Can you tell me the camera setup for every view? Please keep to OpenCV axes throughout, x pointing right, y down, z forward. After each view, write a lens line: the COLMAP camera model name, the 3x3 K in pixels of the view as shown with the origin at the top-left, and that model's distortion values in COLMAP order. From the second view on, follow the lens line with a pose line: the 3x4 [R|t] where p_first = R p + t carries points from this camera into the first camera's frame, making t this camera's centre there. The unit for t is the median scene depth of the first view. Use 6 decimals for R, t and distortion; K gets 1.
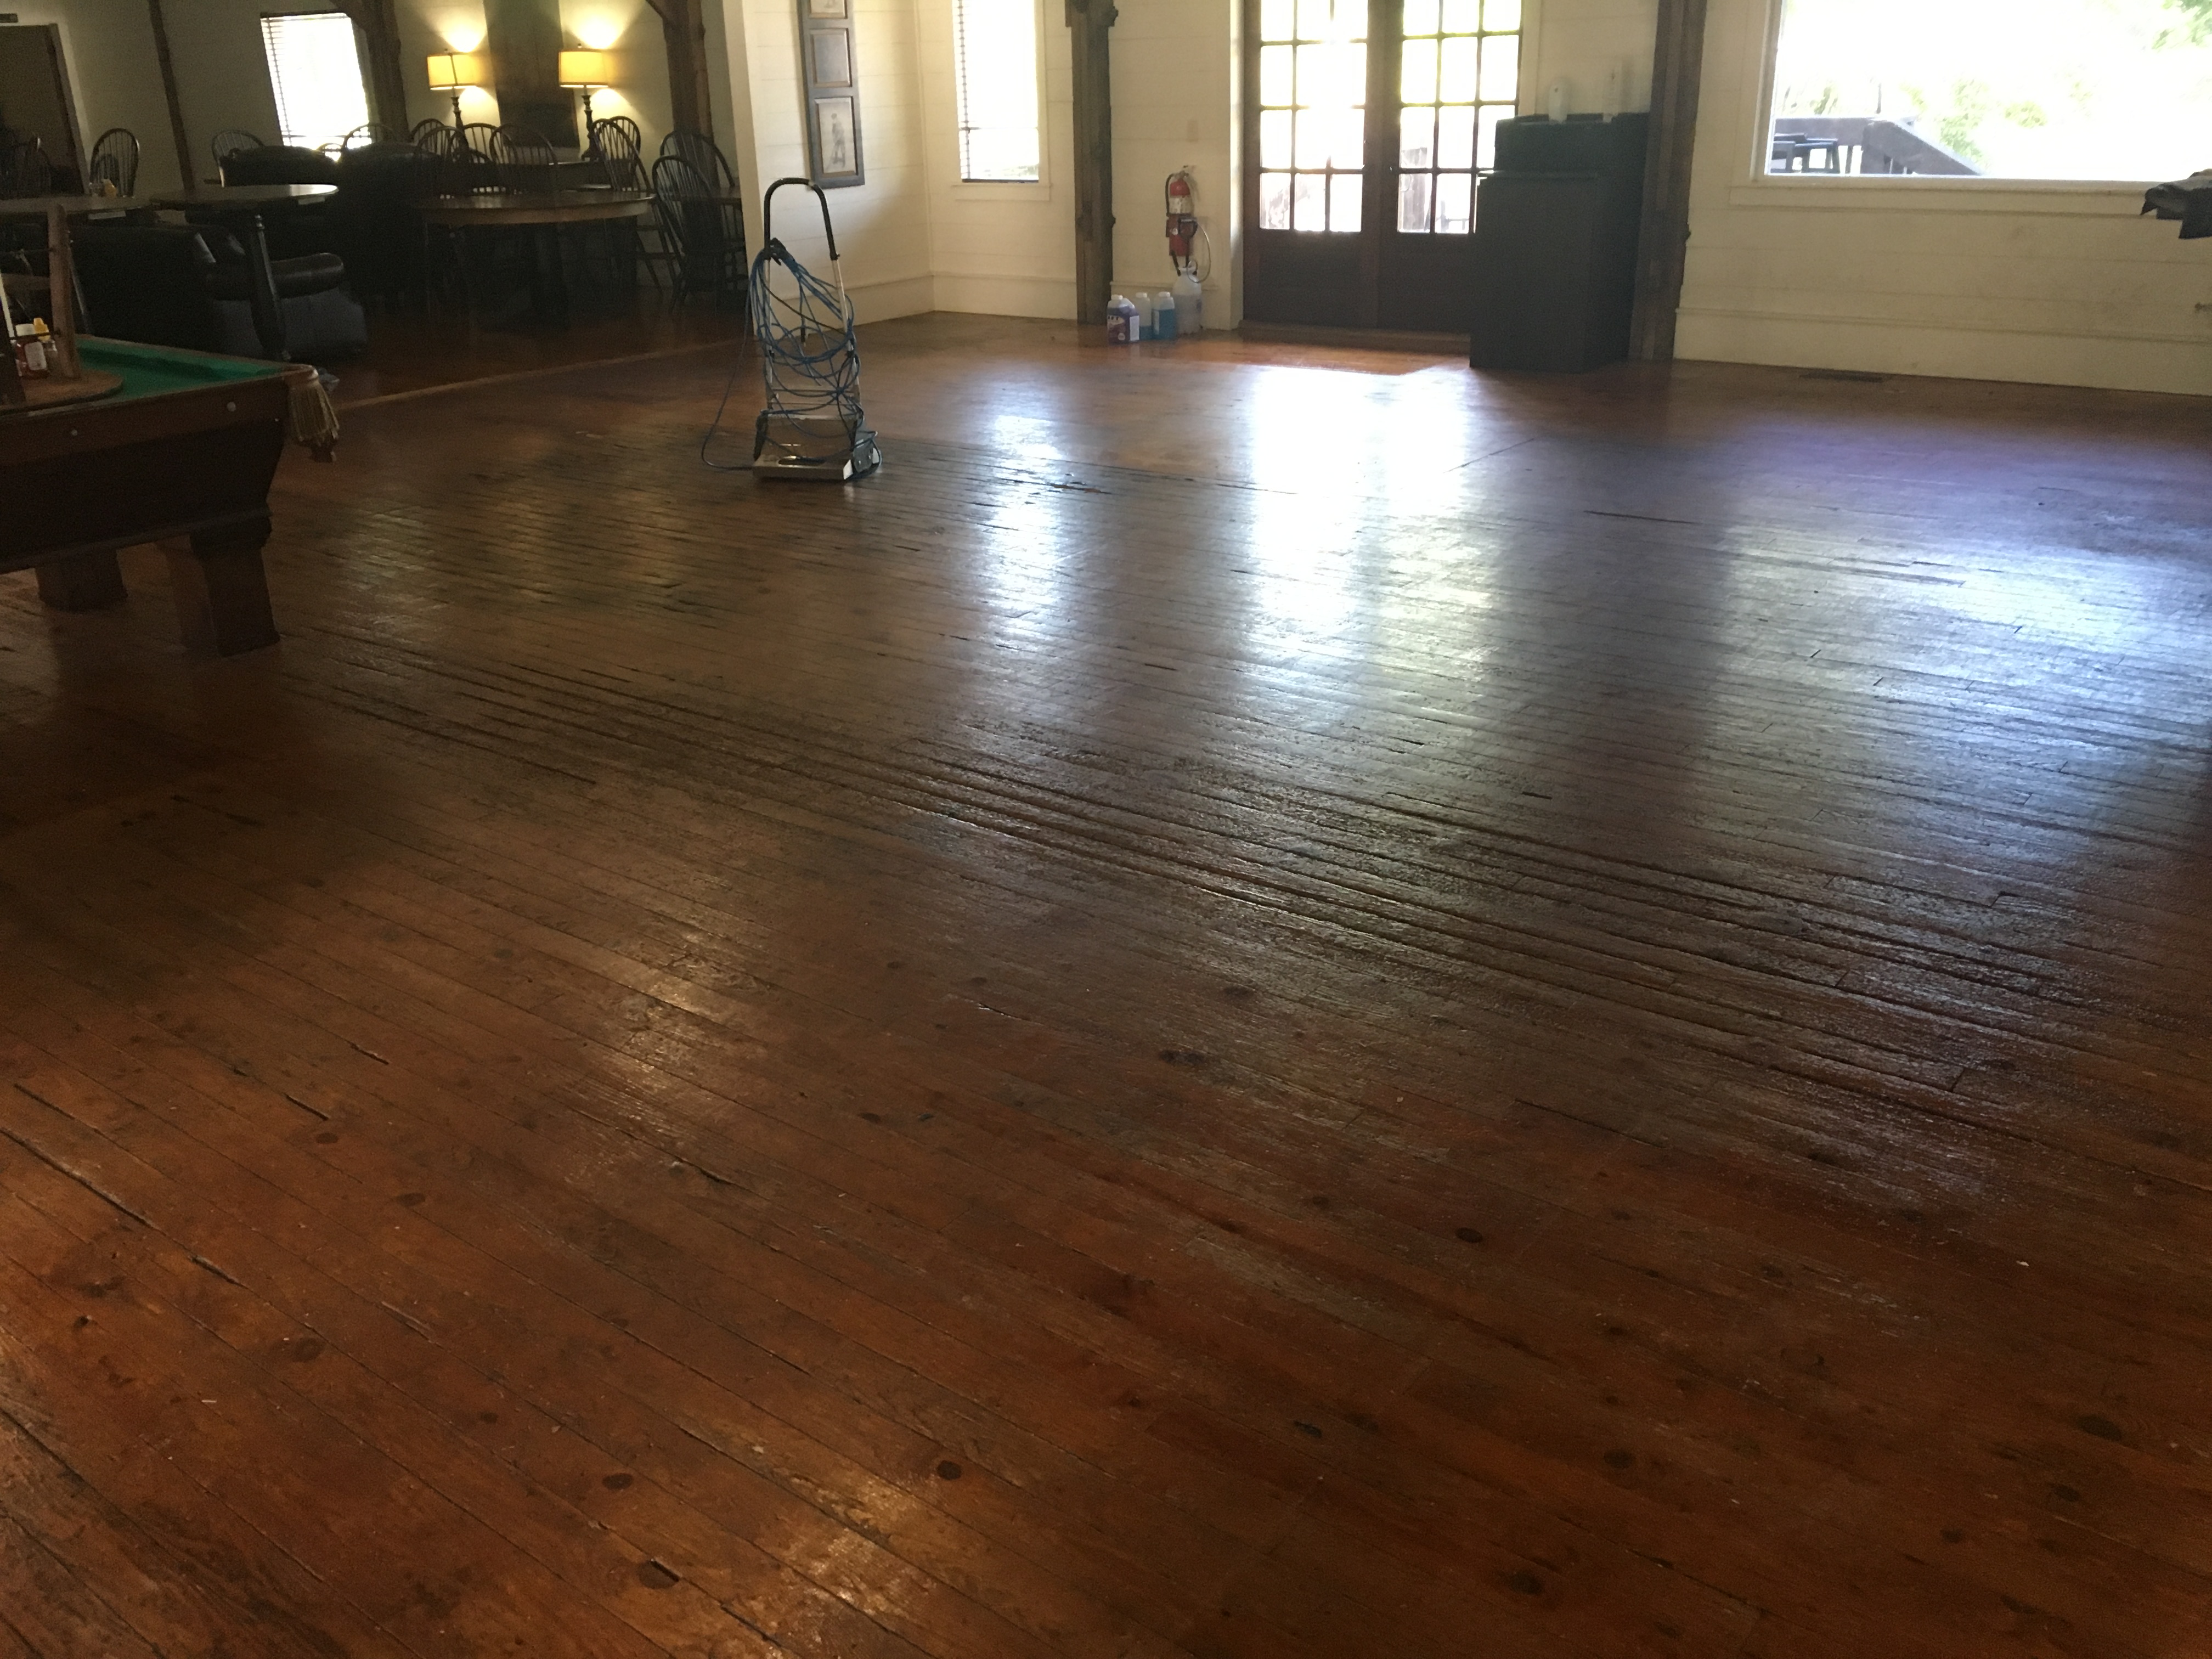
lens RADIAL K [[1861.0, 0, 1098.4], [0, 1861.0, 814.6], [0, 0, 1]] dist [0.081184, -0.106080]
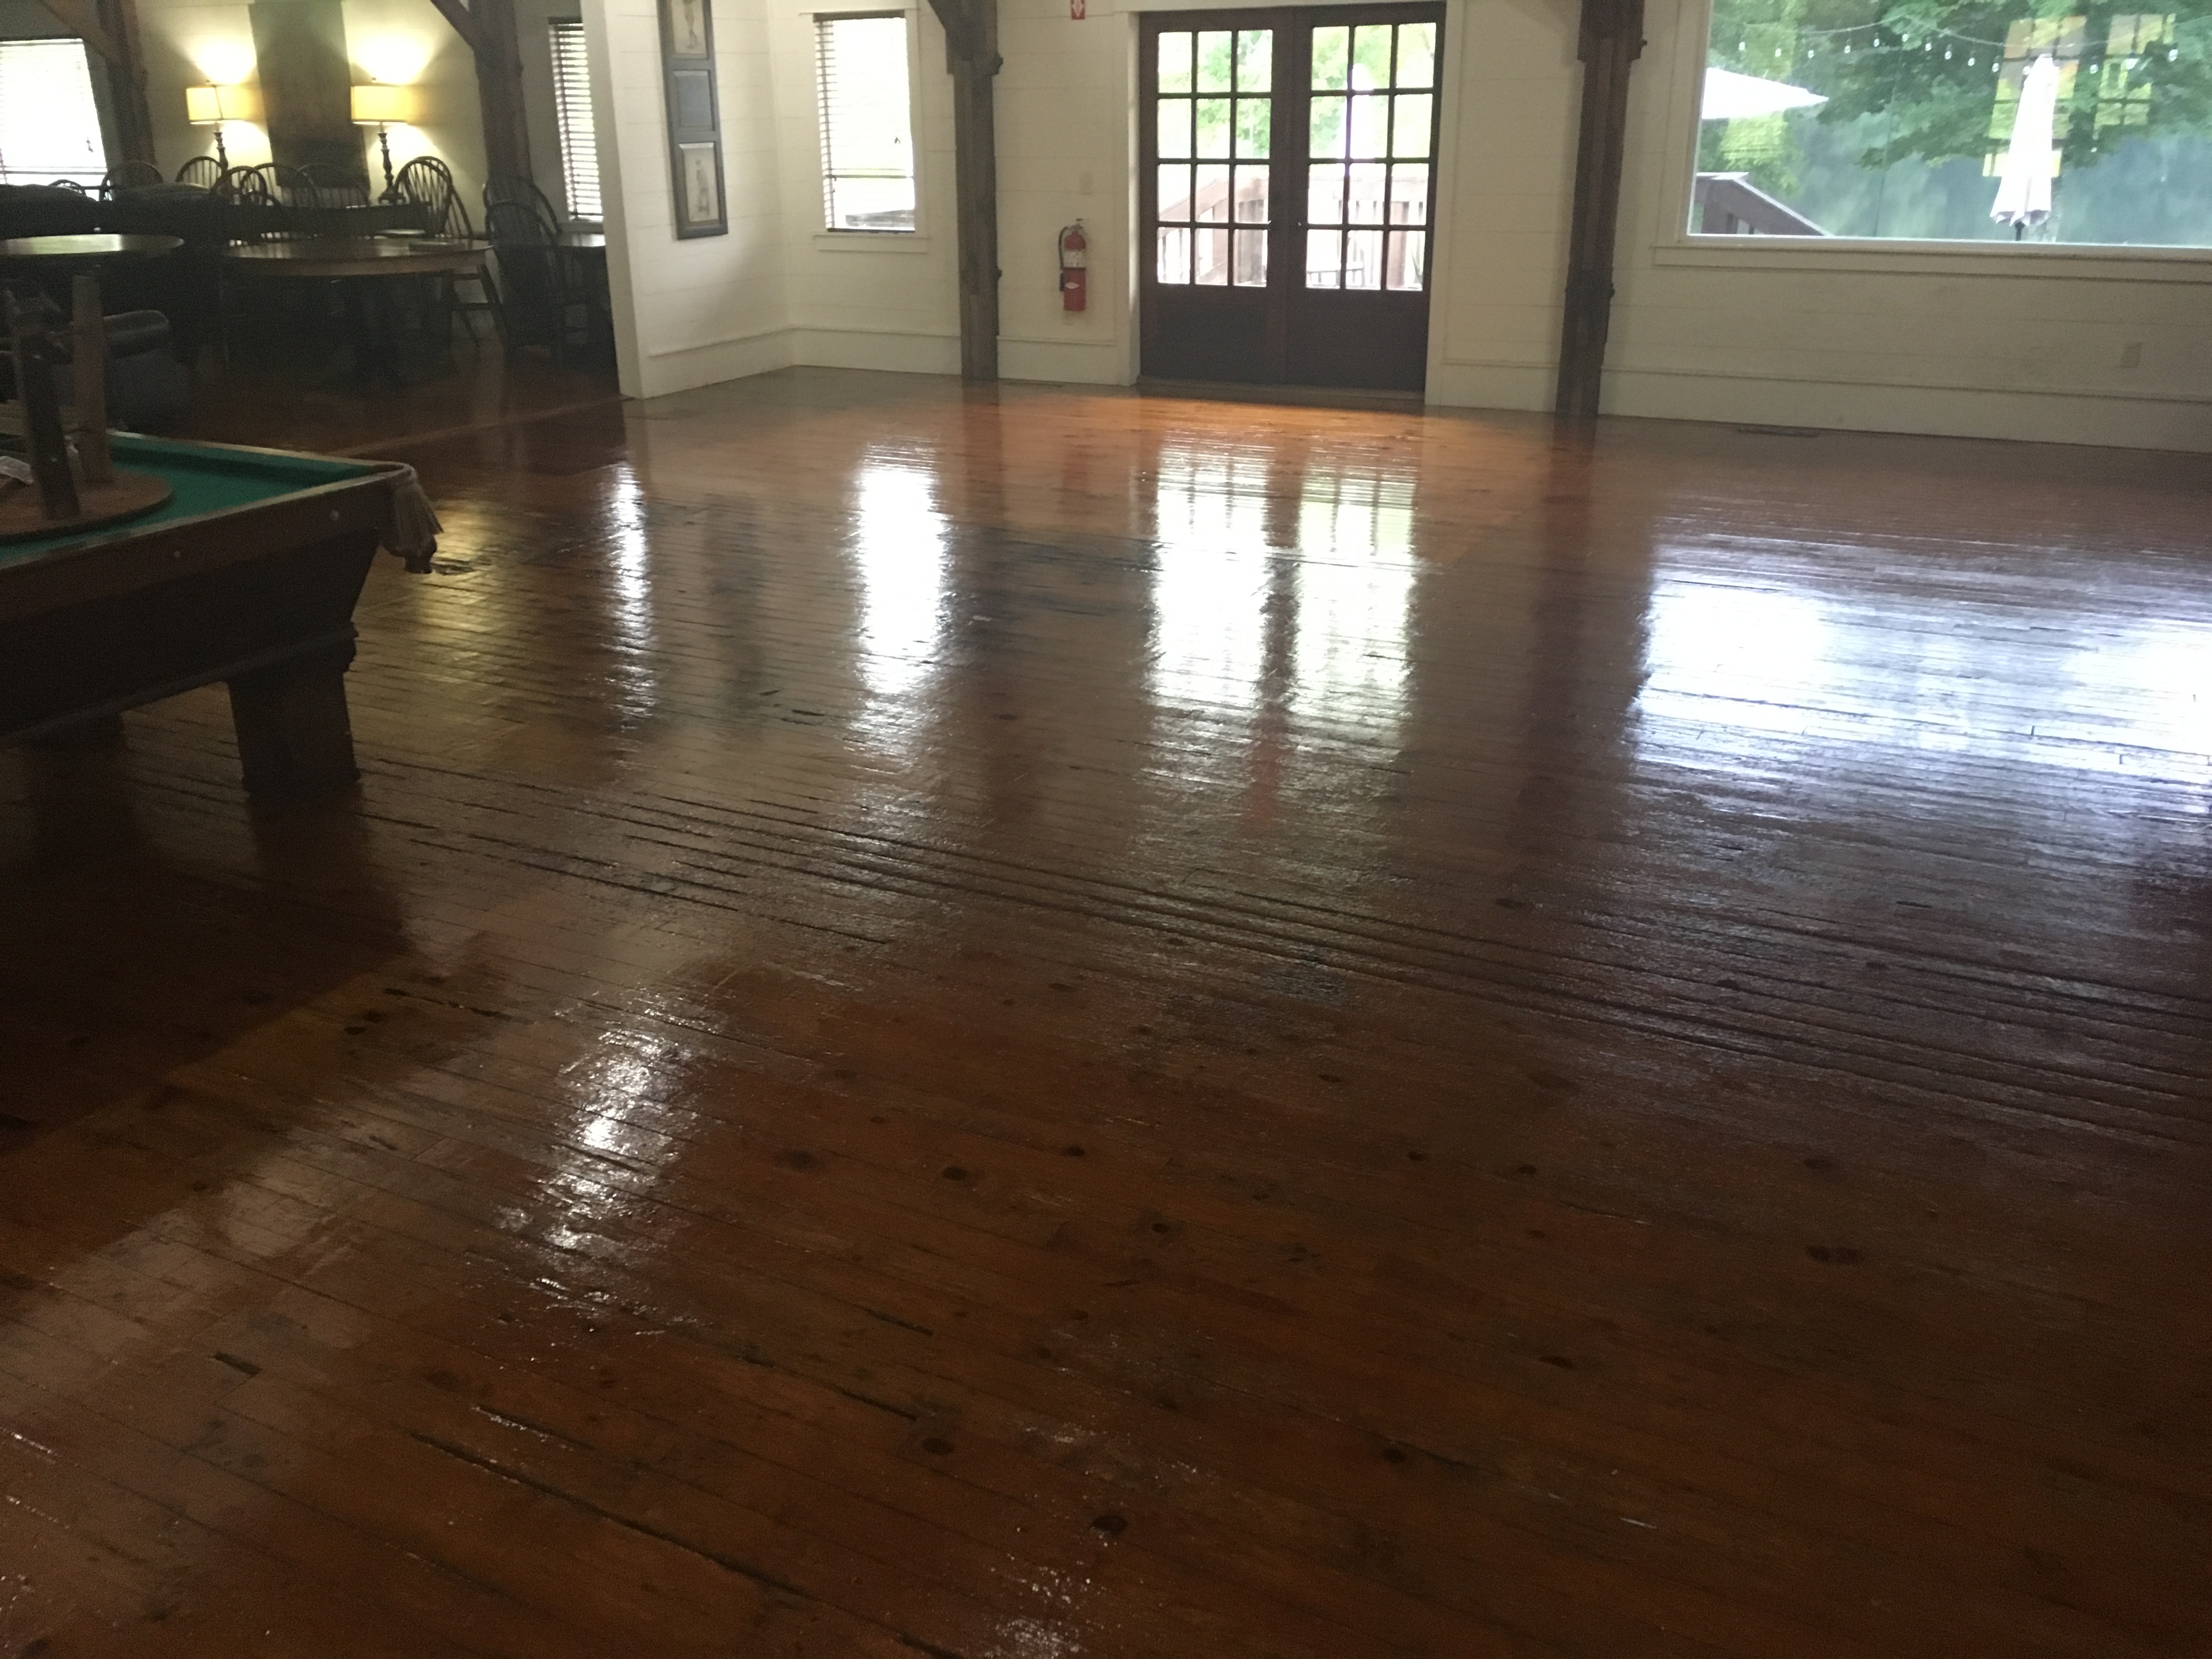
lens RADIAL K [[1861.0, 0, 1098.4], [0, 1861.0, 814.6], [0, 0, 1]] dist [0.081184, -0.106080]
pose [[0.984346, -0.047062, 0.169846, -0.119178], [0.049897, 0.998677, -0.012459, -0.023037], [-0.169034, 0.020739, 0.985392, 0.043601]]
